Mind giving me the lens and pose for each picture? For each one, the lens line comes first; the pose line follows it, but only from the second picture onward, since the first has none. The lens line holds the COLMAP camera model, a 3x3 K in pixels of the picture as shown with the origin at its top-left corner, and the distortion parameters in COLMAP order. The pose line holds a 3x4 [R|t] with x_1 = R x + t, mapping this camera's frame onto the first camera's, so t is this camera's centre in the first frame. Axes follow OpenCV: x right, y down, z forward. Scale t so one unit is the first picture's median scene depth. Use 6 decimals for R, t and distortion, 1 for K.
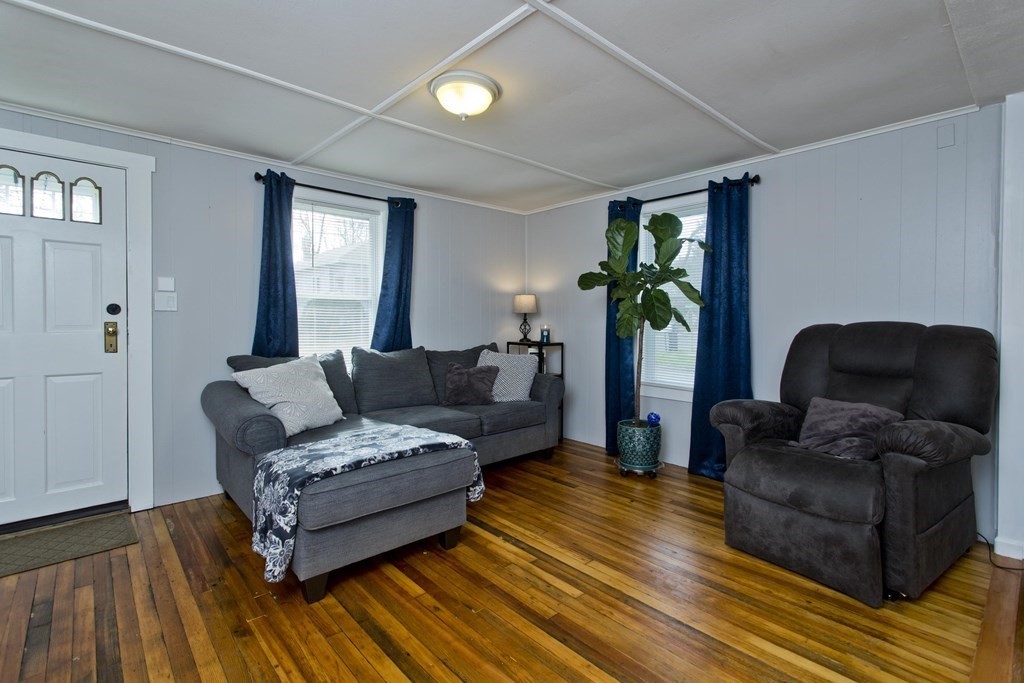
lens RADIAL K [[488.4, 0, 507.8], [0, 488.4, 325.5], [0, 0, 1]] dist [0.004589, -0.002317]
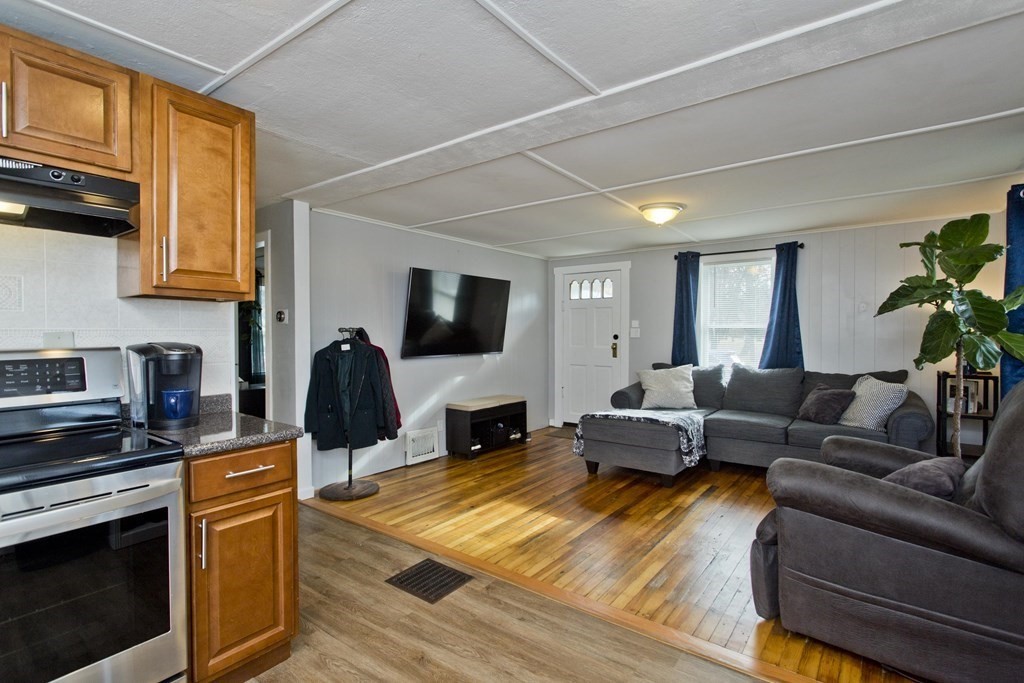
lens RADIAL K [[488.4, 0, 517.9], [0, 488.4, 339.6], [0, 0, 1]] dist [0.004589, -0.002317]
pose [[0.201420, 0.010200, -0.979452, 1.121347], [-0.012435, 0.999892, 0.007856, -0.032321], [0.979426, 0.010597, 0.201525, 0.154477]]
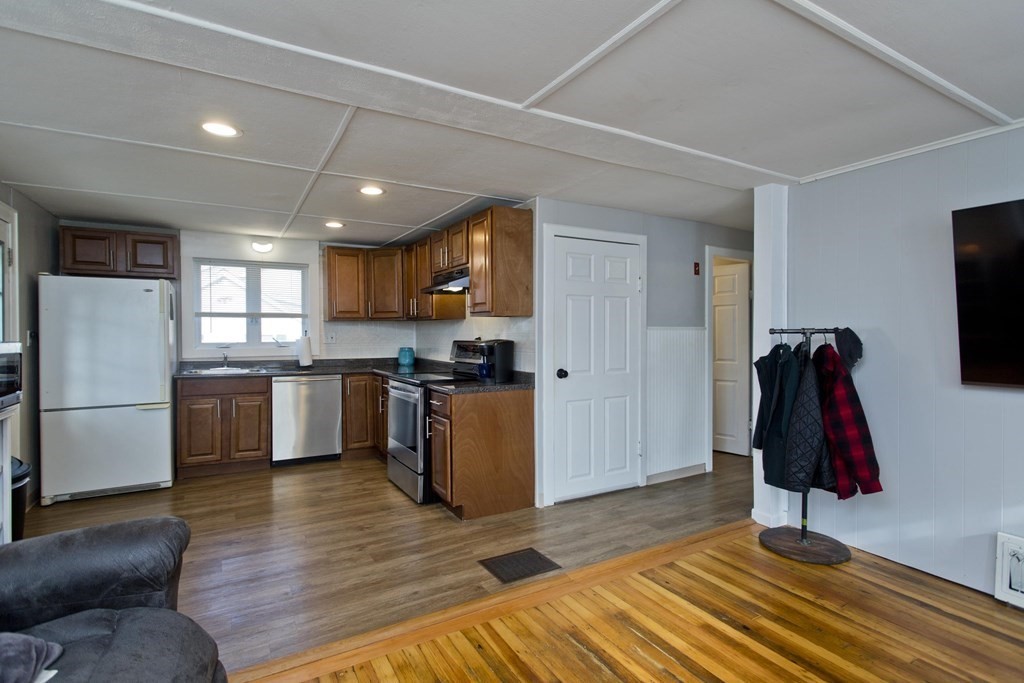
lens RADIAL K [[488.4, 0, 510.4], [0, 488.4, 349.8], [0, 0, 1]] dist [0.004589, -0.002317]
pose [[-0.979750, -0.009866, 0.199981, 0.137150], [-0.001113, 0.999038, 0.043835, -0.043885], [-0.200222, 0.042725, -0.978819, 1.021461]]
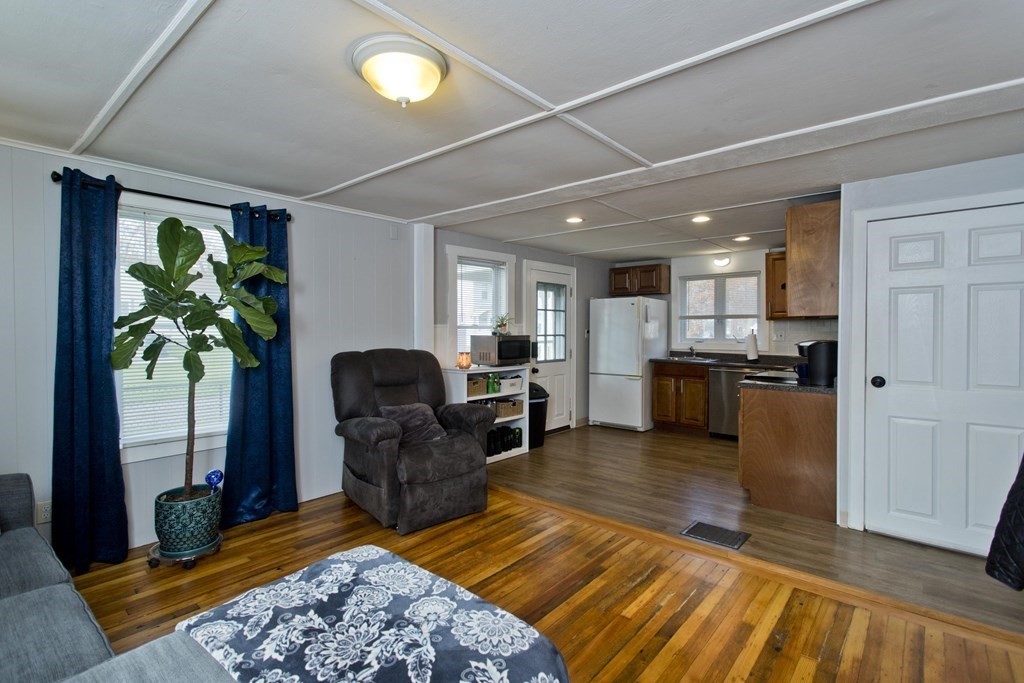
lens RADIAL K [[488.4, 0, 509.8], [0, 488.4, 338.0], [0, 0, 1]] dist [0.004589, -0.002317]
pose [[-0.119658, -0.022989, 0.992549, -0.663406], [0.014492, 0.999585, 0.024899, -0.063625], [-0.992709, 0.017363, -0.119275, 0.723049]]
